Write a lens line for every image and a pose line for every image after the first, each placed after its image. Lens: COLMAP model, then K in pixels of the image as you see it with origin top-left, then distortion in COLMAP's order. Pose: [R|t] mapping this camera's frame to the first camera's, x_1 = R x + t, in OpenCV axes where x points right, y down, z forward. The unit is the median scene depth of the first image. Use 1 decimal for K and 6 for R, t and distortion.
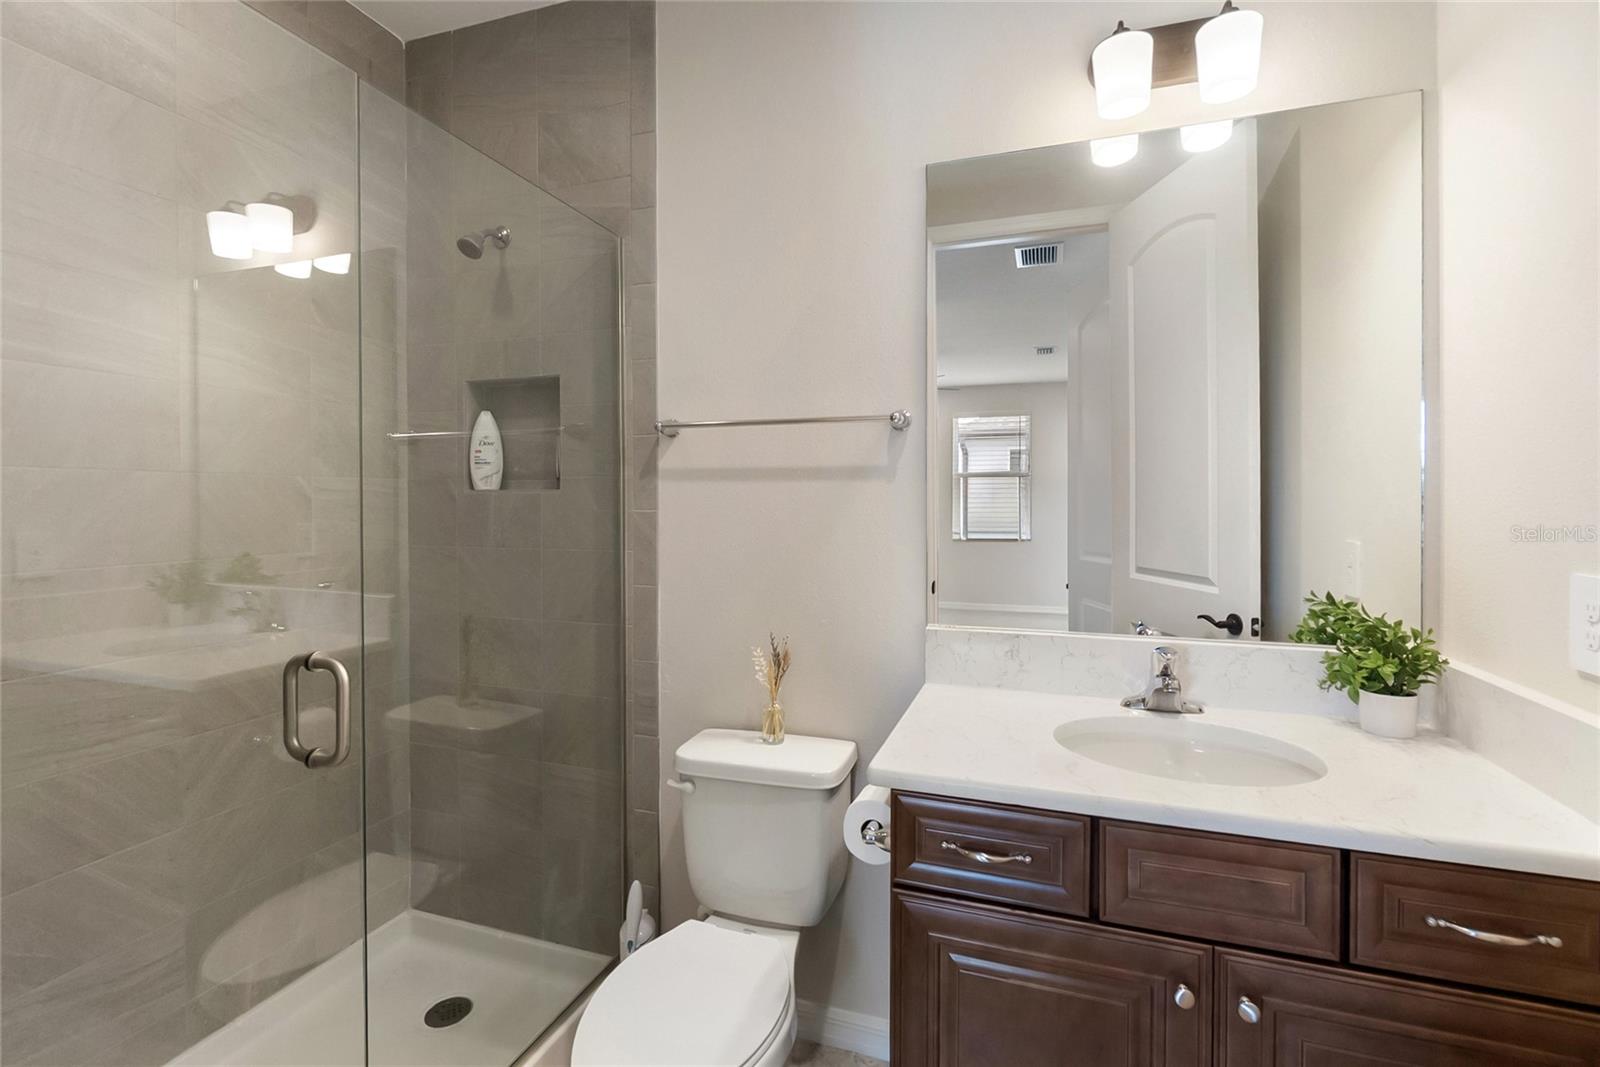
lens RADIAL K [[719.2, 0, 794.1], [0, 719.2, 509.0], [0, 0, 1]] dist [-0.004812, -0.000019]
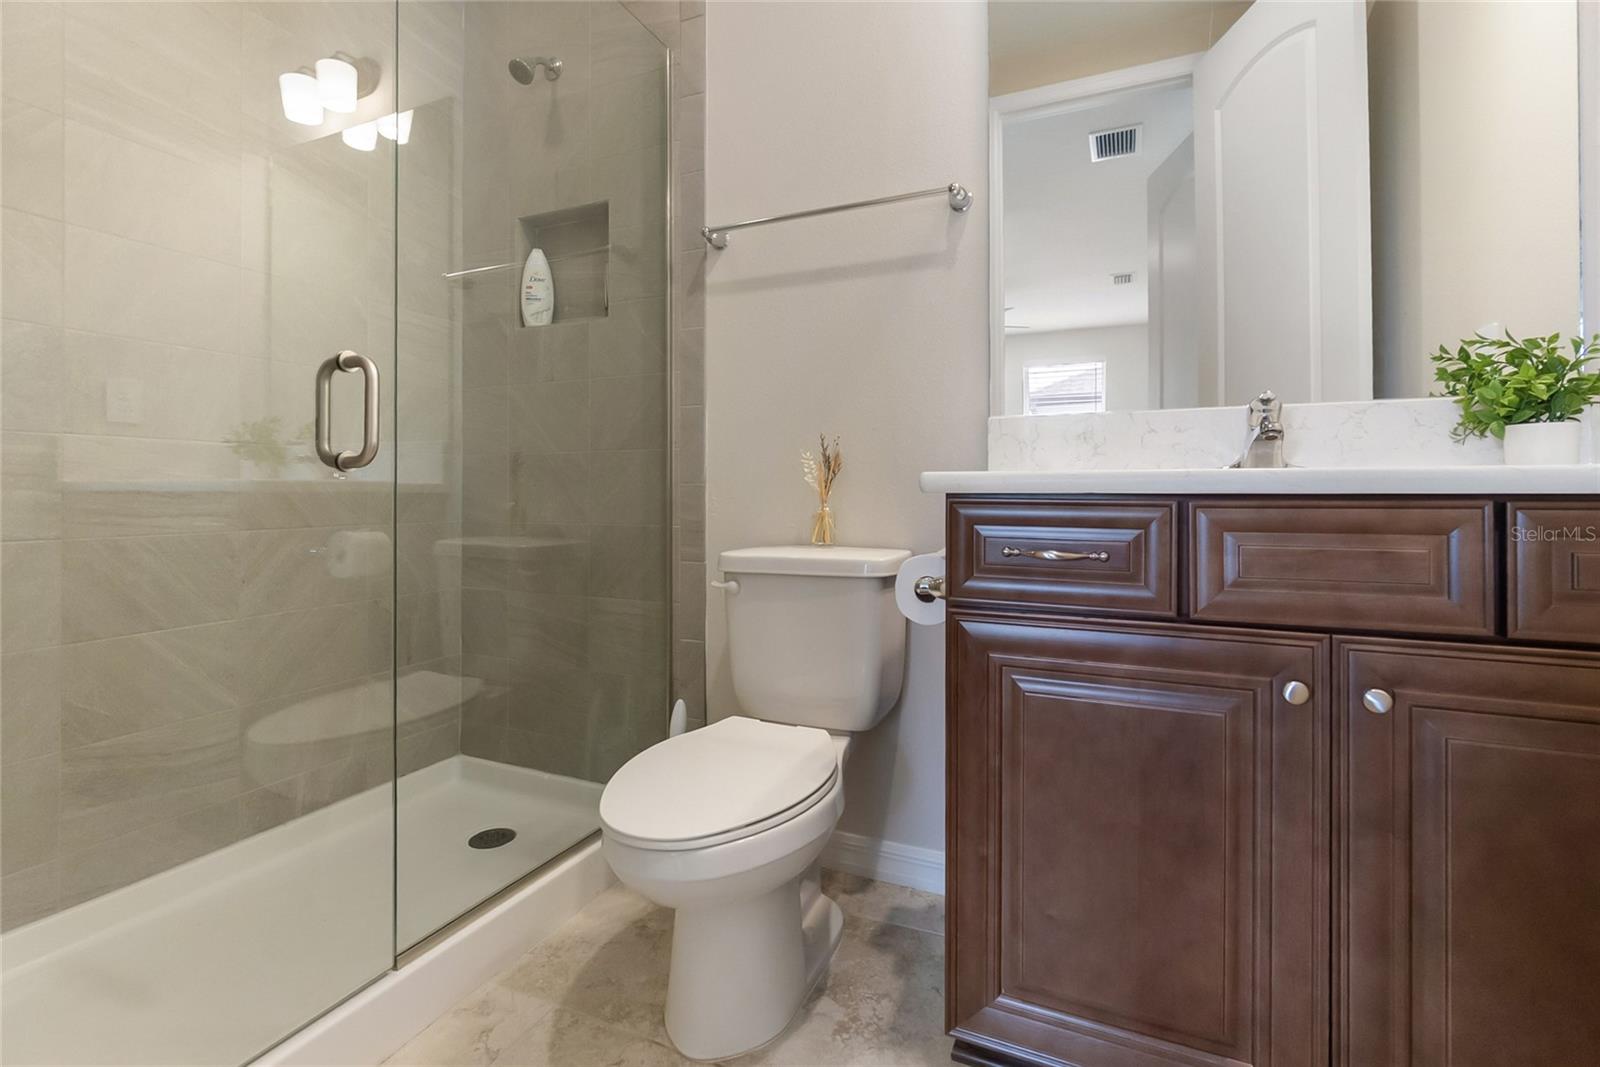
lens RADIAL K [[719.2, 0, 794.6], [0, 719.2, 532.5], [0, 0, 1]] dist [-0.004812, -0.000019]
pose [[0.995560, 0.000961, -0.094121, 0.021934], [-0.002386, 0.999884, -0.015030, 0.316166], [0.094096, 0.015188, 0.995447, 0.060372]]
